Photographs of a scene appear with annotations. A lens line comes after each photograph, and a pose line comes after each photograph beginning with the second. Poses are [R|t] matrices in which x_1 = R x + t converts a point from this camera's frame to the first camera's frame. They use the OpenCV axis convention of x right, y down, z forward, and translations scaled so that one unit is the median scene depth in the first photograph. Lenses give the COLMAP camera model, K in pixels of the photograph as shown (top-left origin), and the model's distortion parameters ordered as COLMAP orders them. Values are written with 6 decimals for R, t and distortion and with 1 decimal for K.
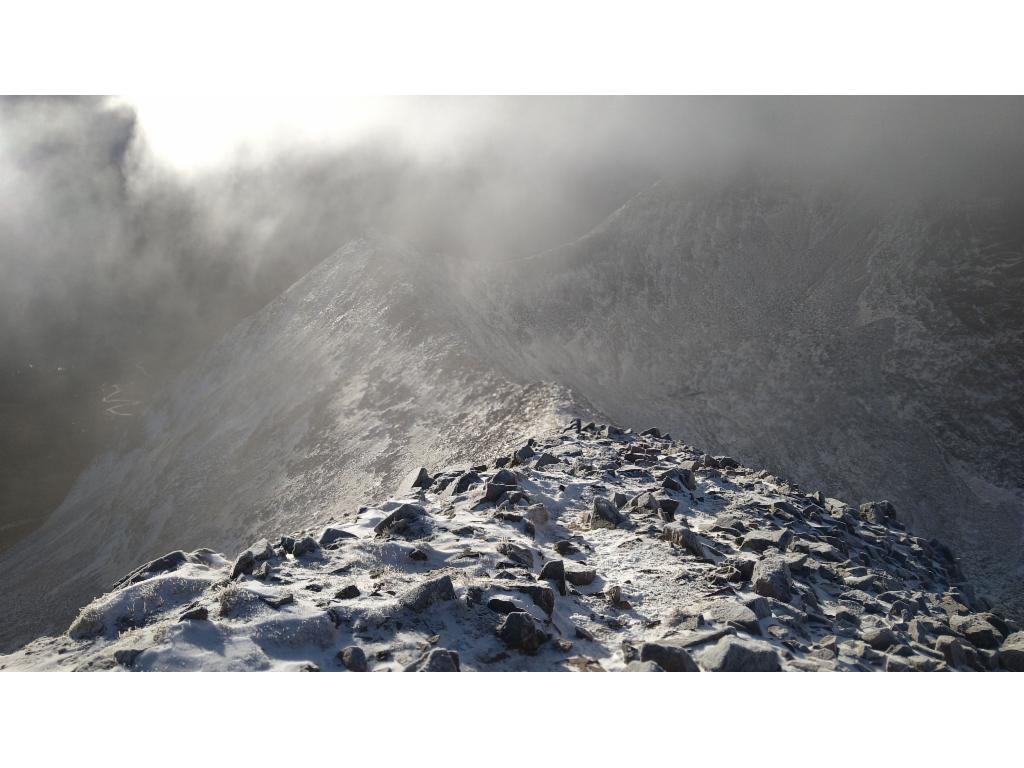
lens RADIAL K [[809.3, 0, 512.0], [0, 809.3, 384.0], [0, 0, 1]] dist [-0.006649, -0.013475]
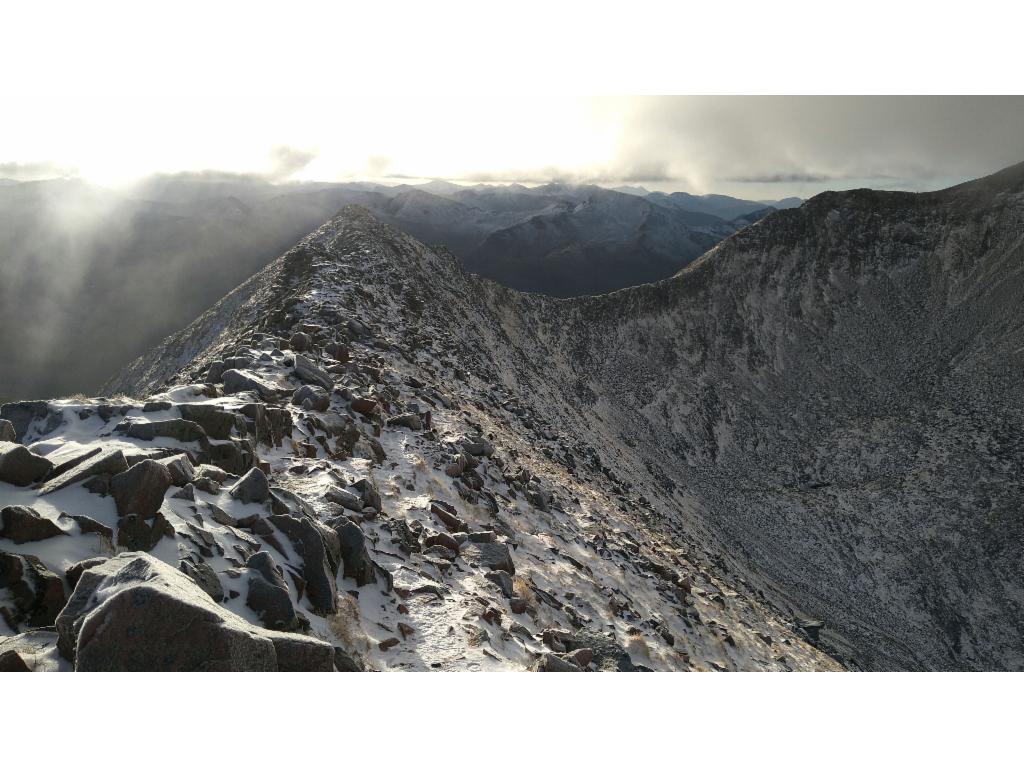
lens RADIAL K [[809.3, 0, 512.0], [0, 809.3, 384.0], [0, 0, 1]] dist [-0.006649, -0.013475]
pose [[0.995692, 0.052872, -0.076165, 0.003296], [-0.059670, 0.994159, -0.089929, 0.002323], [0.070966, 0.094086, 0.993032, 0.236766]]
